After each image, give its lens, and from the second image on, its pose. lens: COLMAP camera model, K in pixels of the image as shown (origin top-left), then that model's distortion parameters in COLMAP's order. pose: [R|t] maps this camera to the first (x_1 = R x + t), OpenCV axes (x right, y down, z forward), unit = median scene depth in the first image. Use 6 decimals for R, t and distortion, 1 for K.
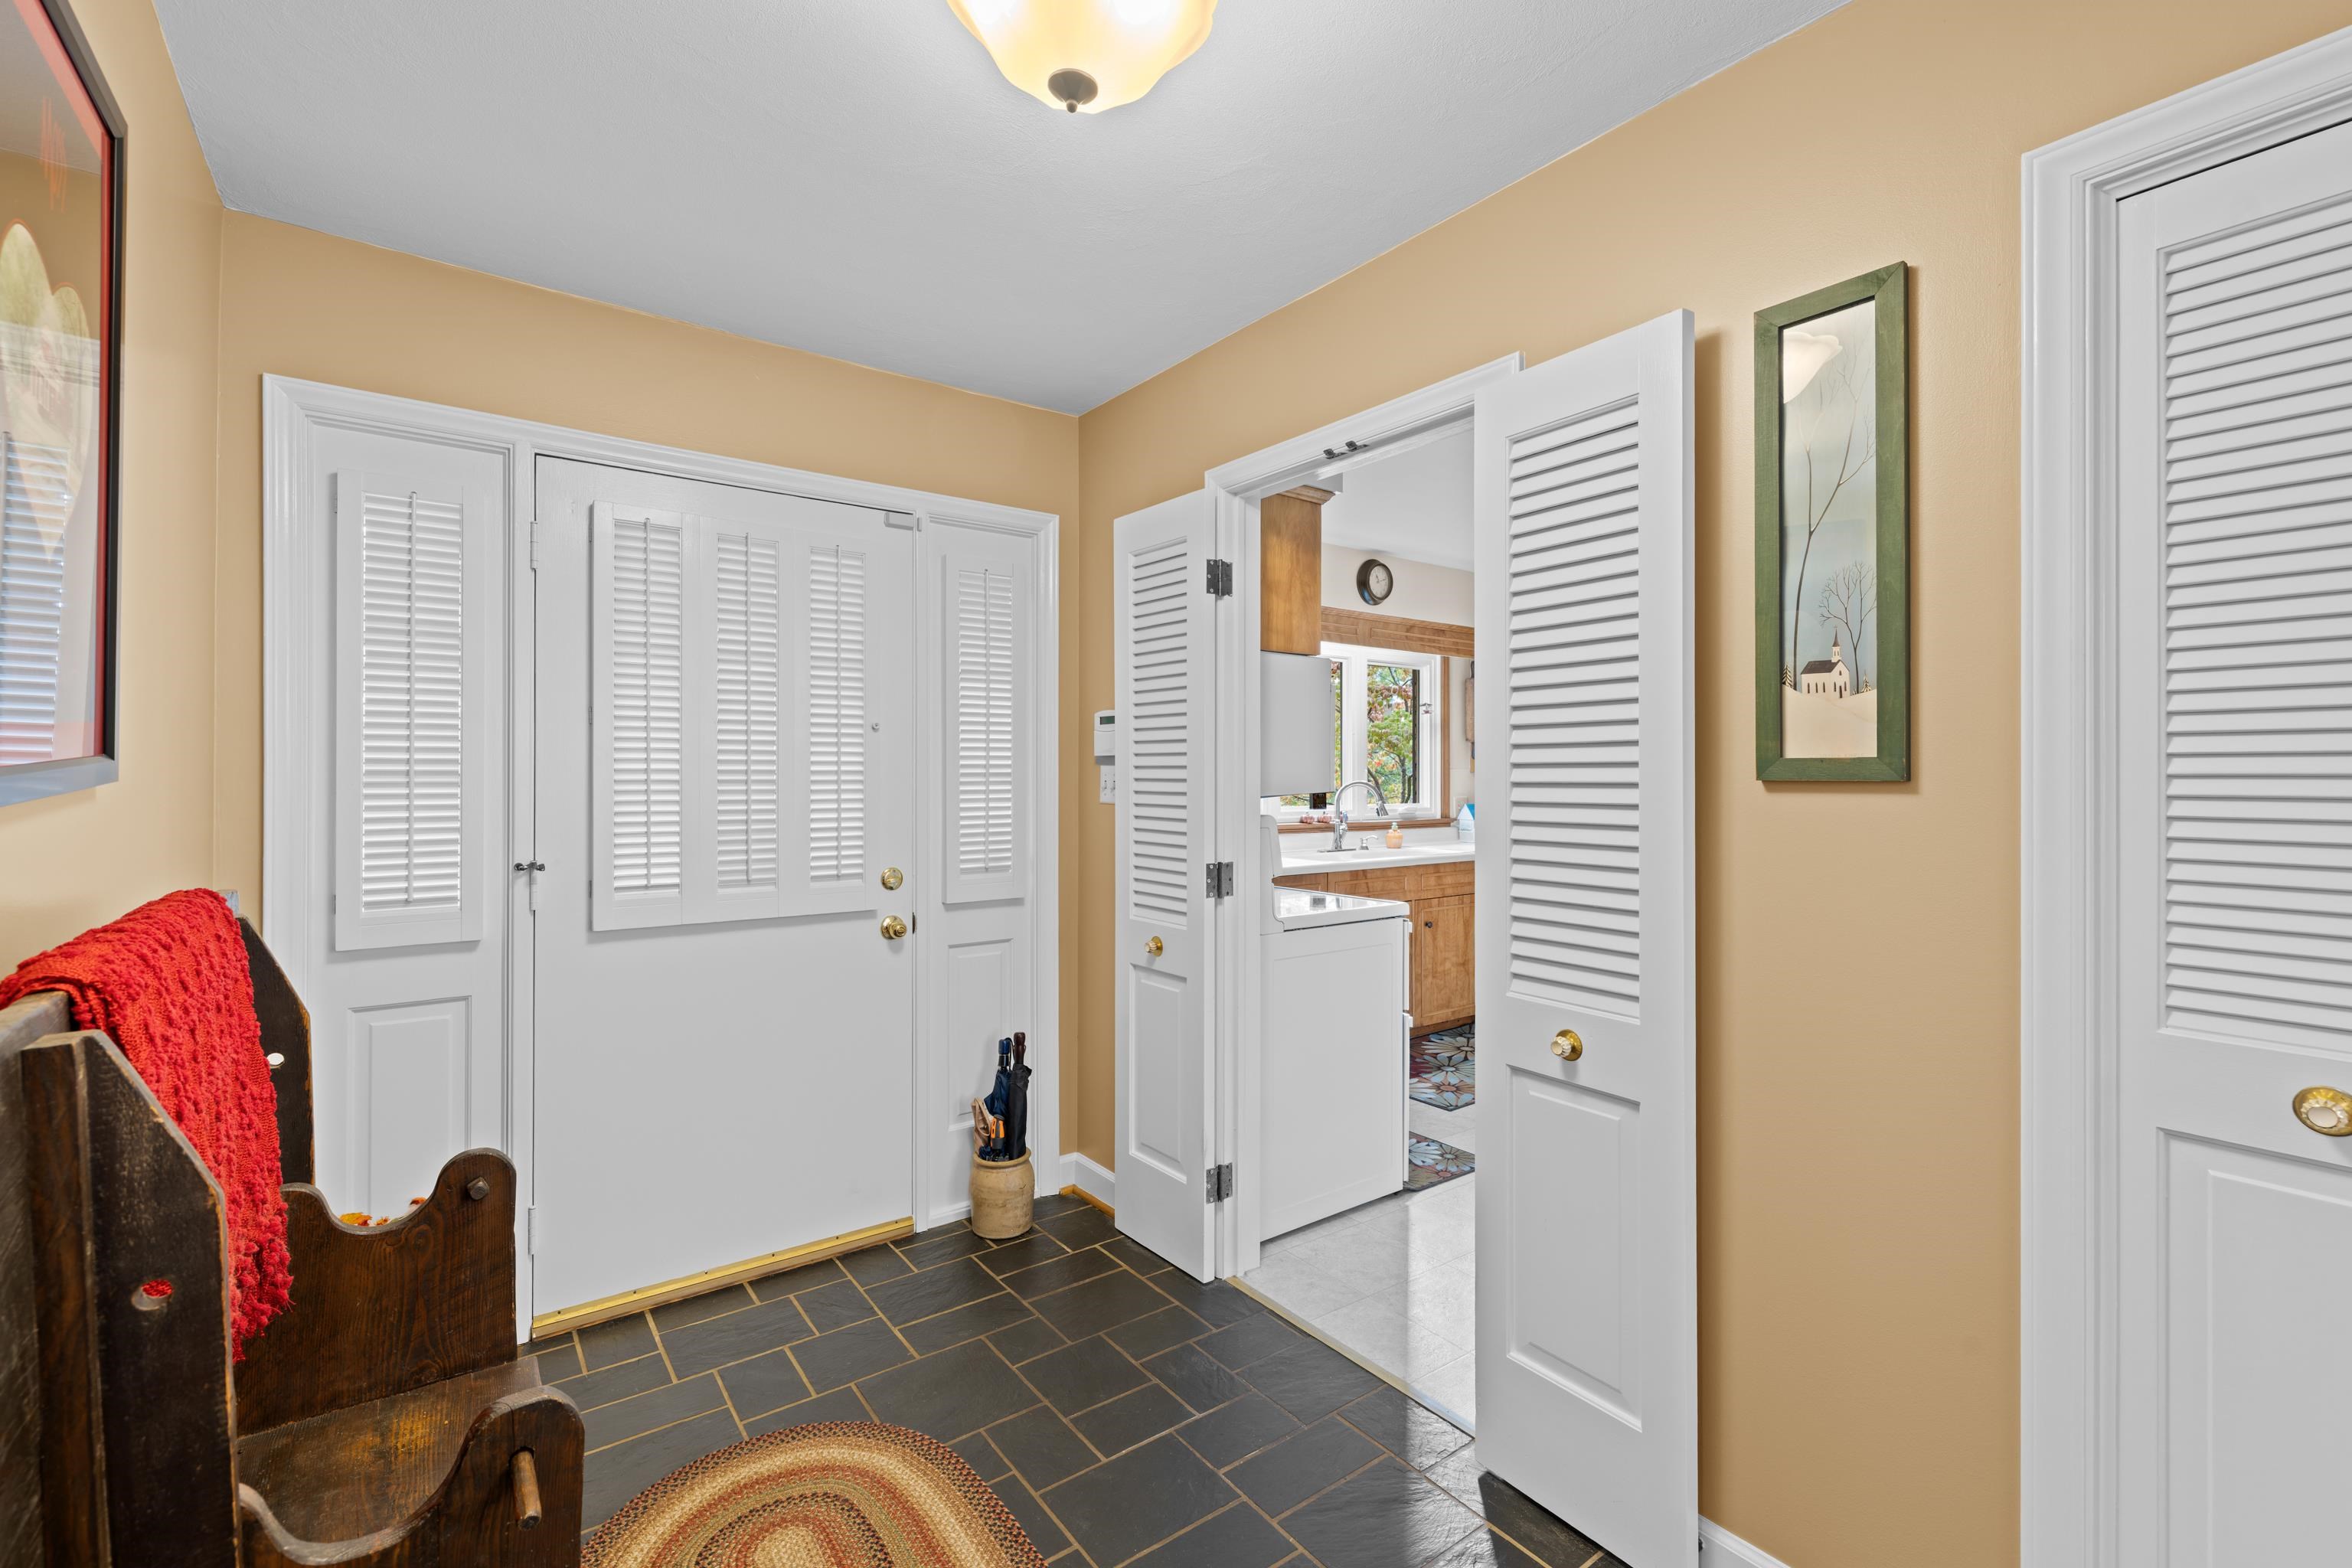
lens RADIAL K [[994.7, 0, 1178.5], [0, 994.7, 783.9], [0, 0, 1]] dist [0.003435, -0.000395]
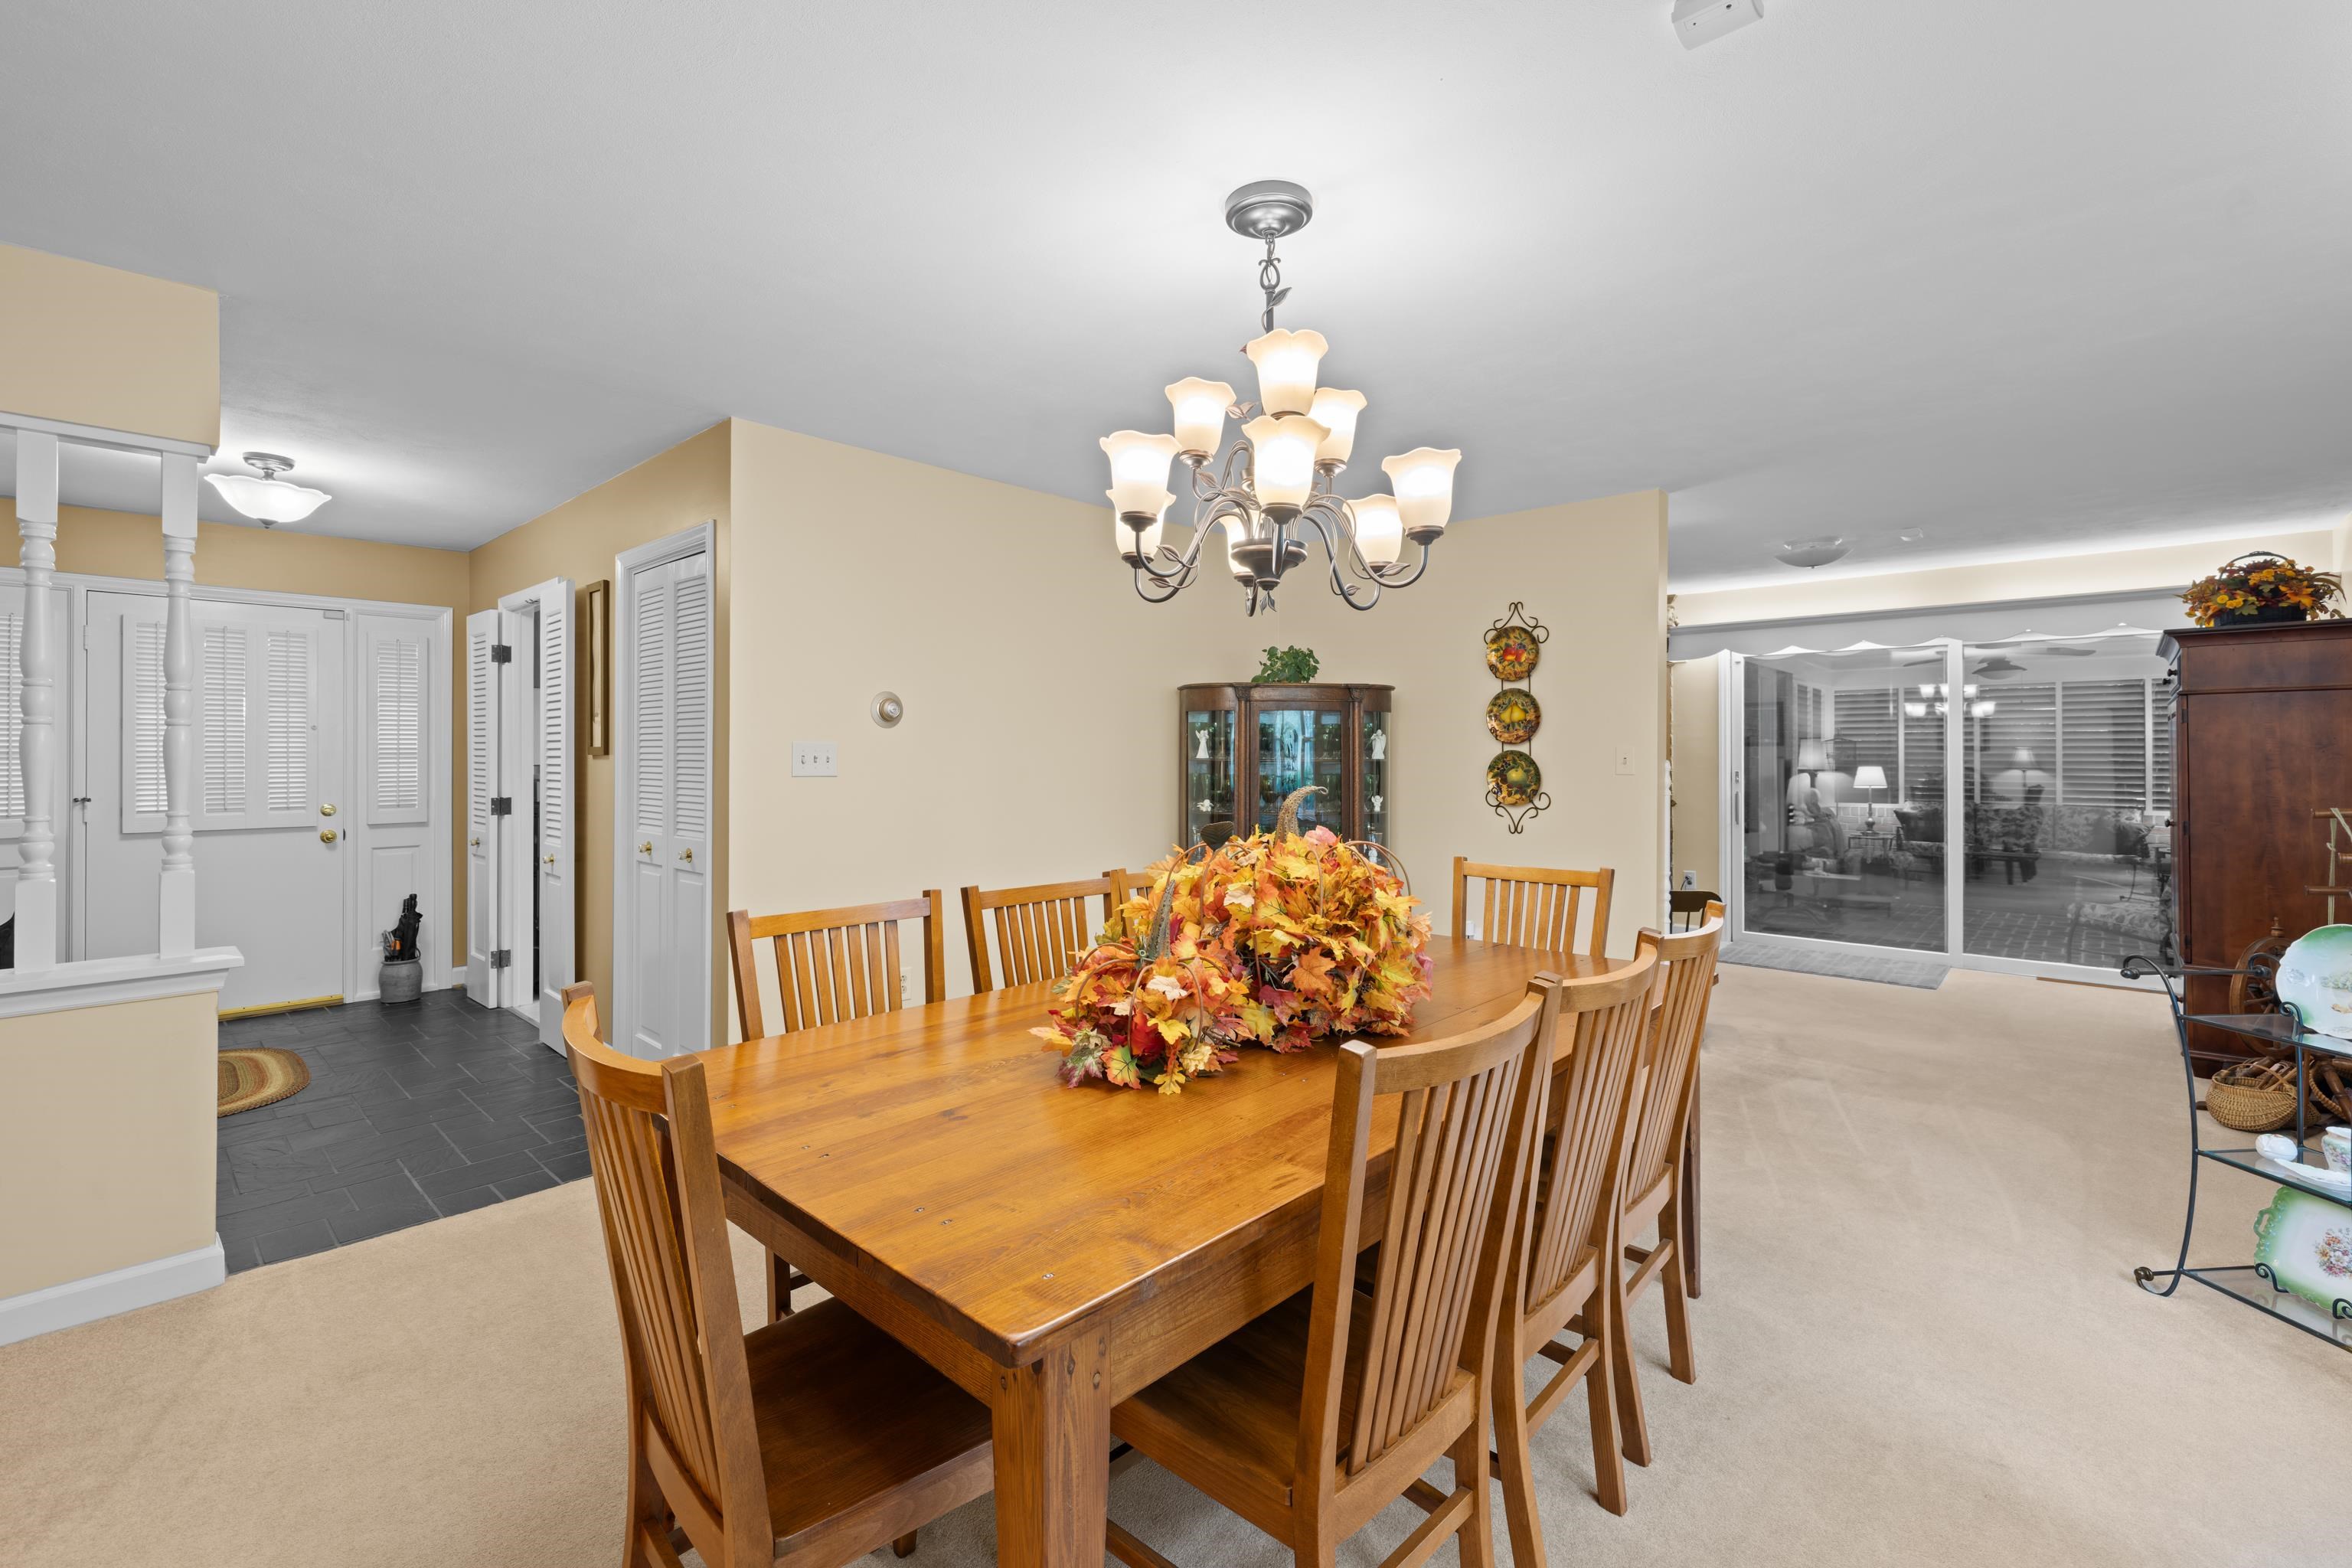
lens RADIAL K [[994.7, 0, 1171.3], [0, 994.7, 761.9], [0, 0, 1]] dist [0.003435, -0.000395]
pose [[0.982880, -0.001786, 0.184241, 0.896760], [0.002045, 0.999997, -0.001219, 0.011647], [-0.184238, 0.001574, 0.982880, -1.089886]]
